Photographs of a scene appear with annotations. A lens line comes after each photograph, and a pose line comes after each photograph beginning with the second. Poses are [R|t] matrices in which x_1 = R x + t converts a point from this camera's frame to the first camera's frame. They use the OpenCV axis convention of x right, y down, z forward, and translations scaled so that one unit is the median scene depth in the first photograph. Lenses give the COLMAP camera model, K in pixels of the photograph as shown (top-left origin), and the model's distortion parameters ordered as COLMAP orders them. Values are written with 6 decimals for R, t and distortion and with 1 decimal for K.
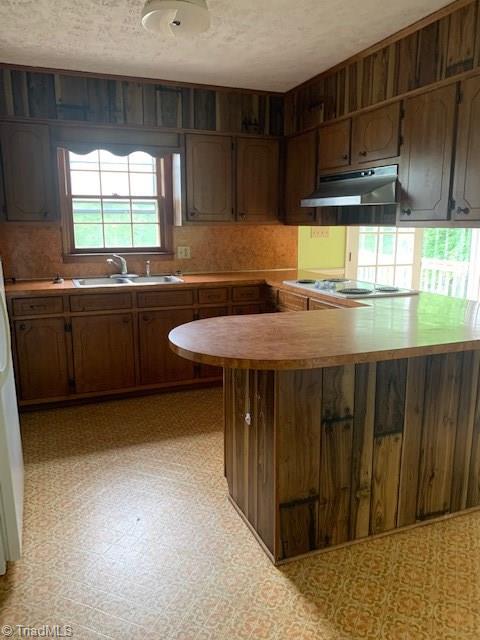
lens RADIAL K [[486.8, 0, 241.8], [0, 486.8, 323.8], [0, 0, 1]] dist [-0.006402, -0.003734]
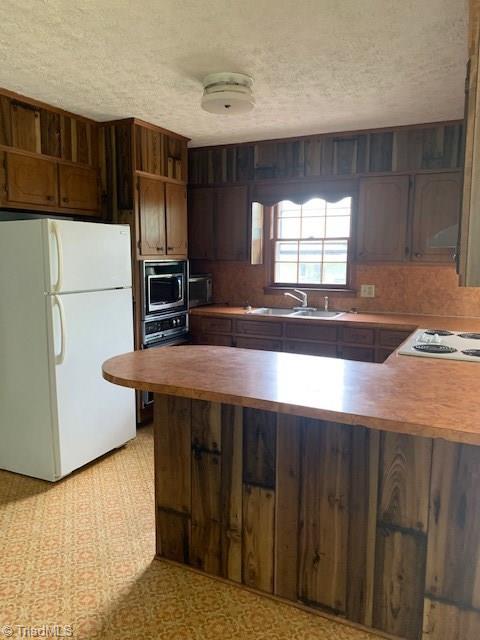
lens RADIAL K [[487.7, 0, 240.0], [0, 487.7, 320.0], [0, 0, 1]] dist [0.037324, -0.077750]
pose [[0.668732, 0.103349, -0.736286, 0.863907], [-0.154234, 0.988033, -0.001397, -0.085574], [0.727331, 0.114494, 0.676669, 0.240481]]
